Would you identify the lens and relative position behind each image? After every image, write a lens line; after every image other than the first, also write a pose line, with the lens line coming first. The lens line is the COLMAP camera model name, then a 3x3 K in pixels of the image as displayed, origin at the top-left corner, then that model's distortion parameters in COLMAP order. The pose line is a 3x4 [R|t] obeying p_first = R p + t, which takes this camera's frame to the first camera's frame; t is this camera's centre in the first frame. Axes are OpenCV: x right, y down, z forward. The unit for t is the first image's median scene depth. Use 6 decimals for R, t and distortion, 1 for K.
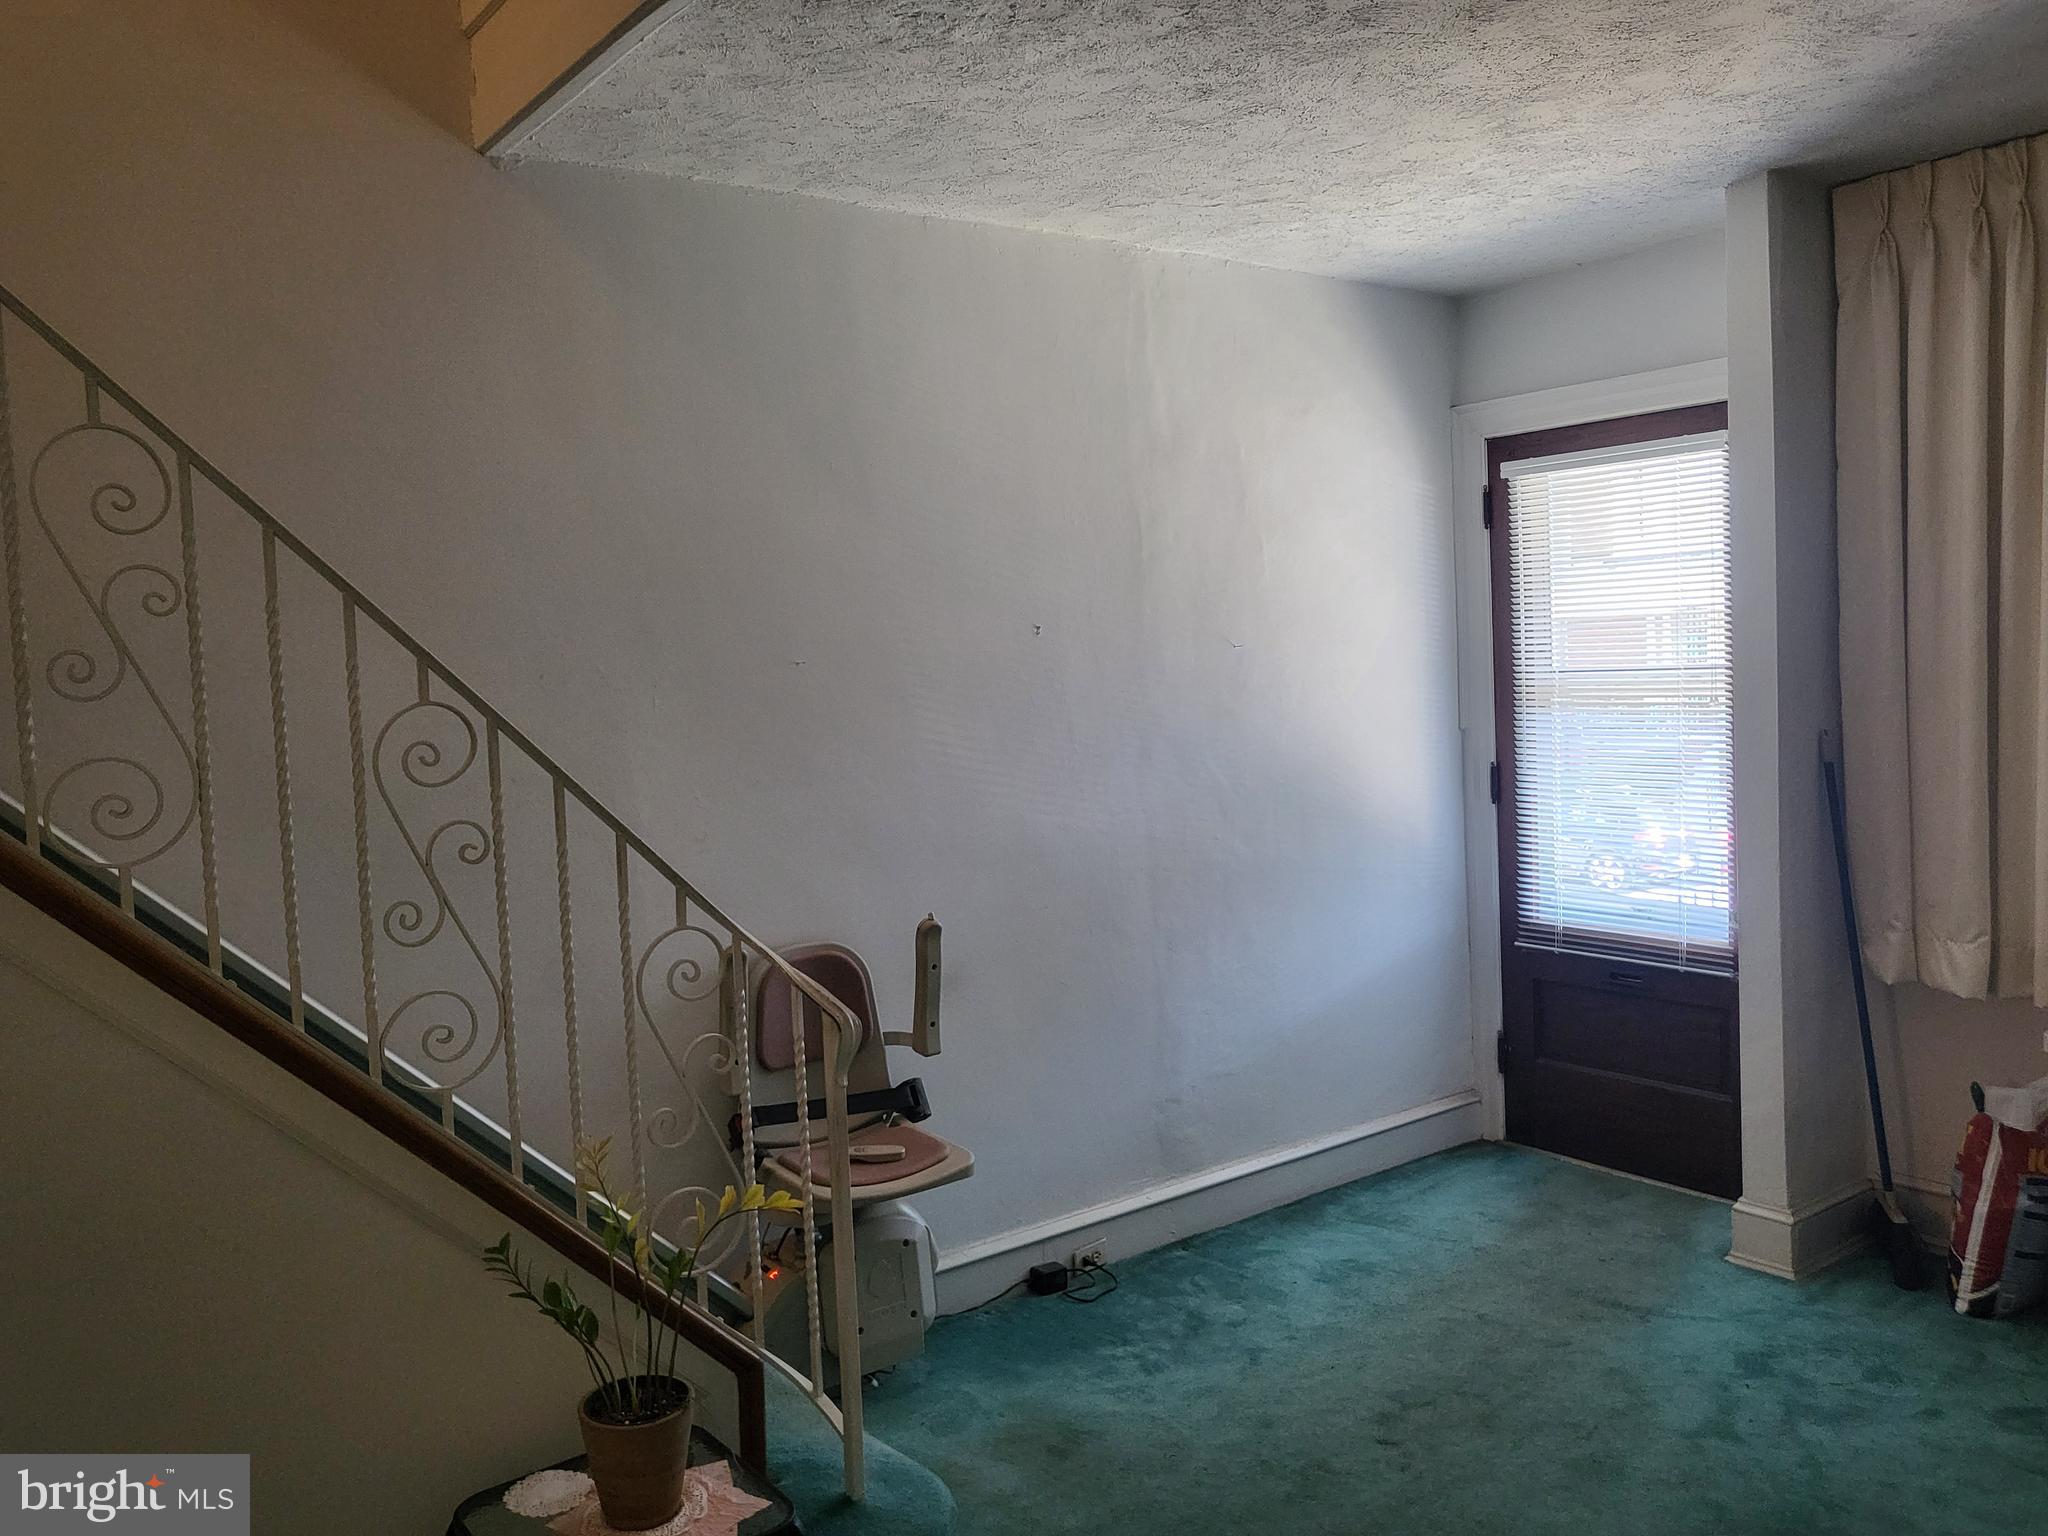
lens RADIAL K [[1549.7, 0, 1024.0], [0, 1549.7, 768.0], [0, 0, 1]] dist [-0.038555, 0.055086]
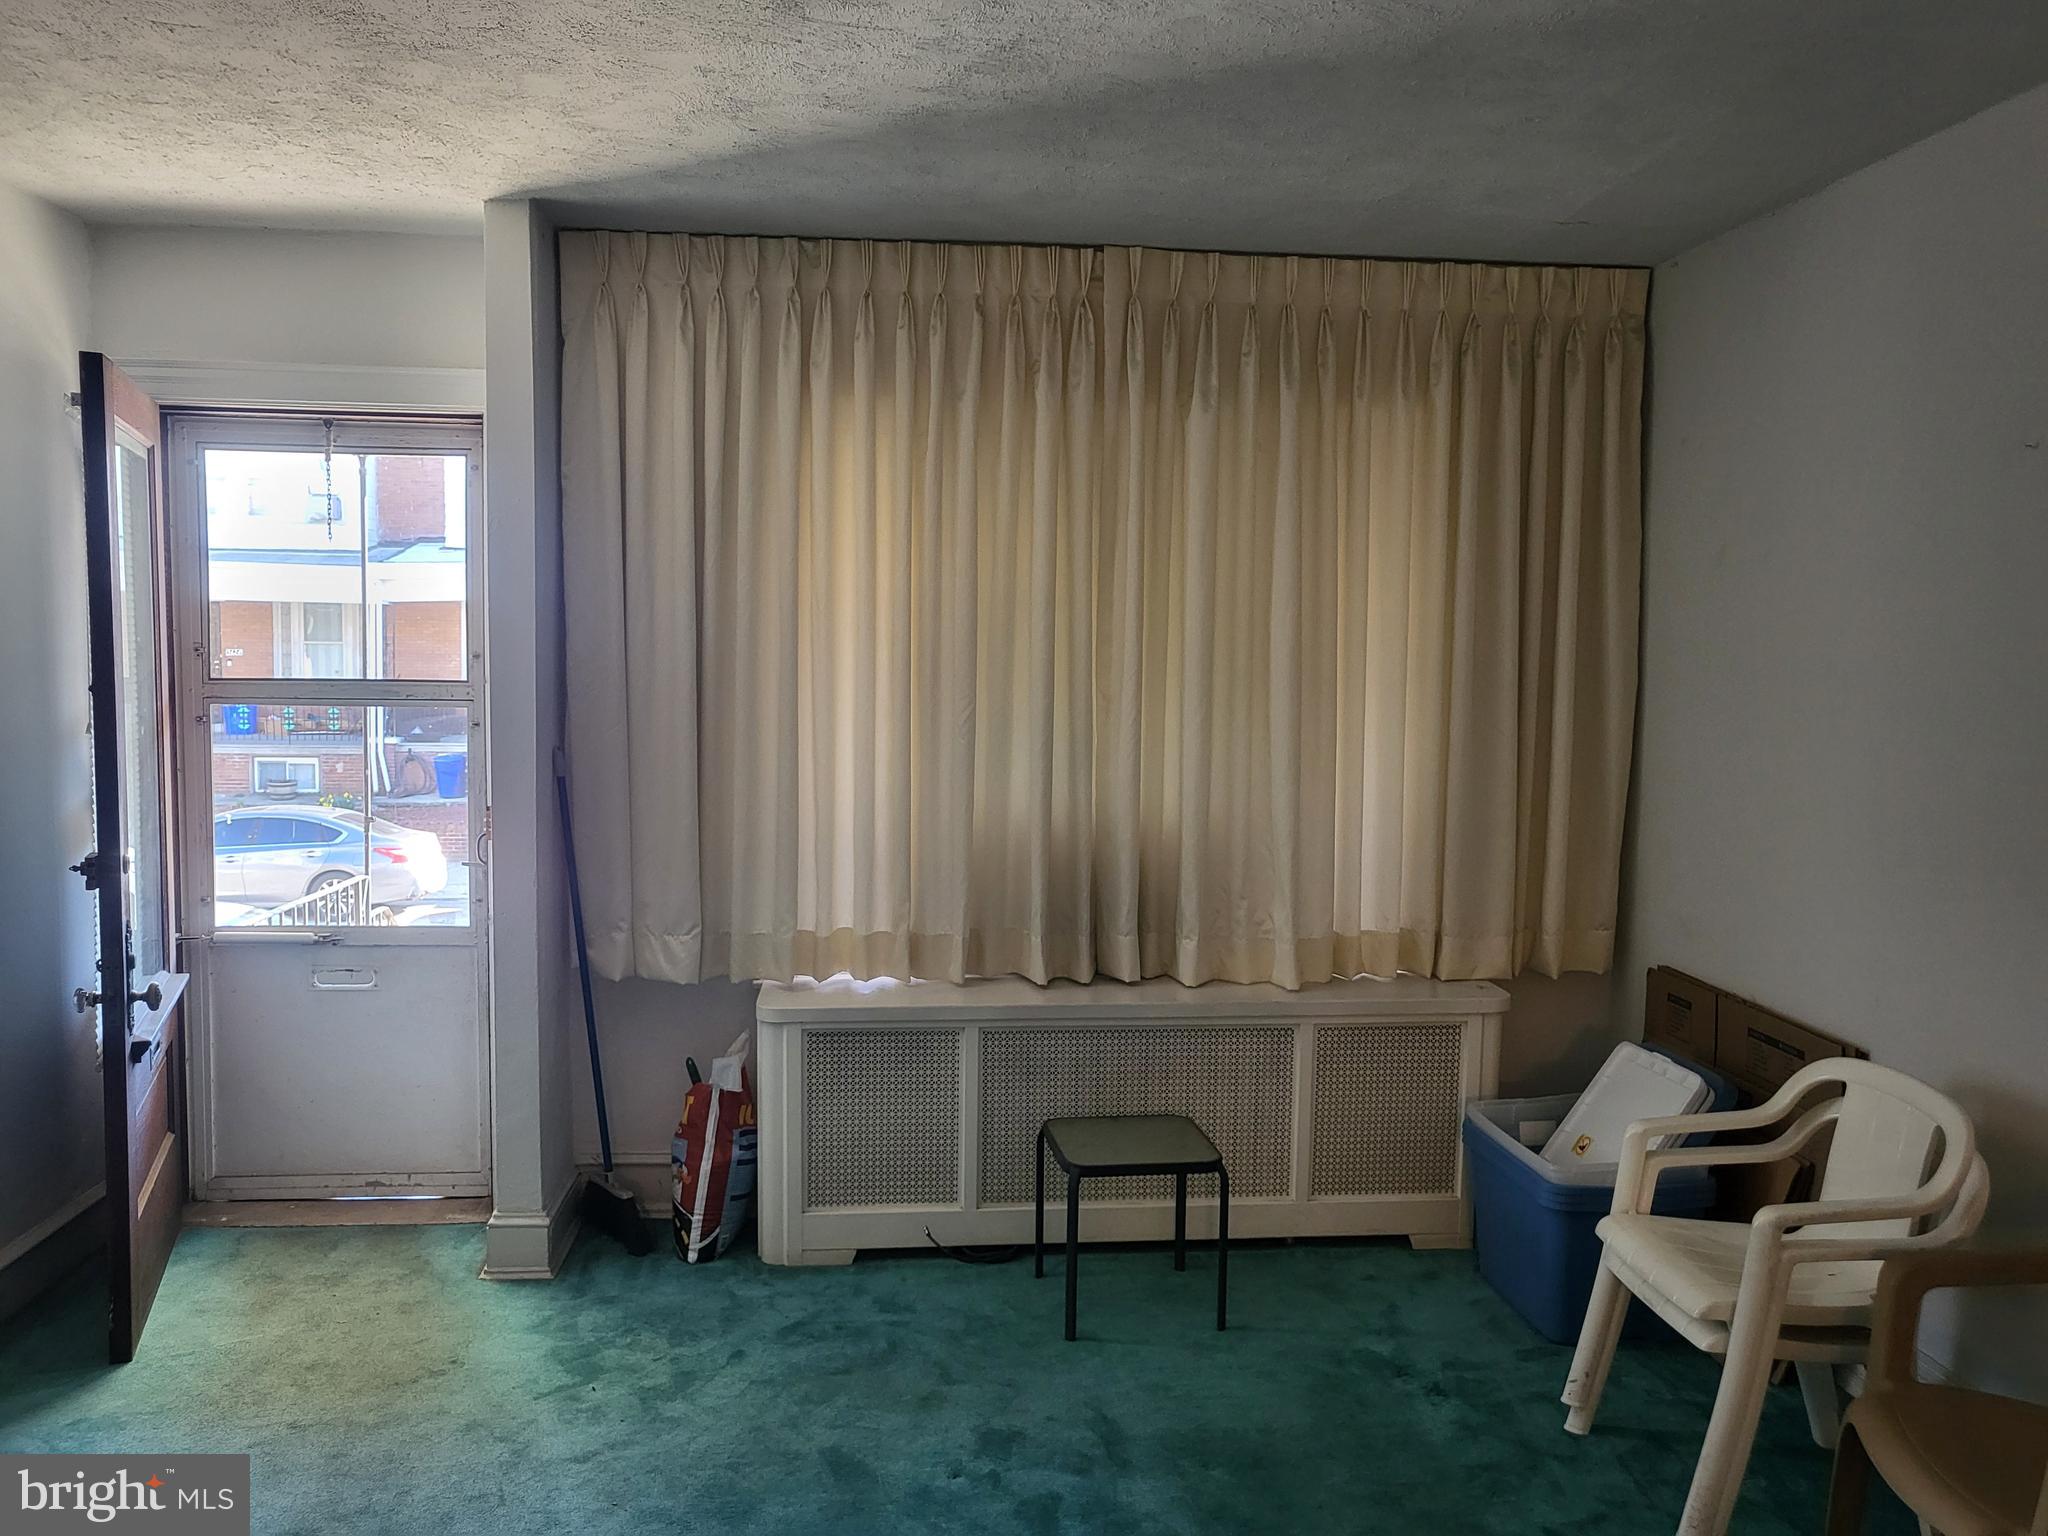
lens RADIAL K [[1549.7, 0, 1024.0], [0, 1549.7, 768.0], [0, 0, 1]] dist [-0.038555, 0.055086]
pose [[0.538948, -0.016893, 0.842170, -0.207352], [0.017128, 0.999812, 0.009095, -0.015067], [-0.842165, 0.009523, 0.539136, 0.182164]]
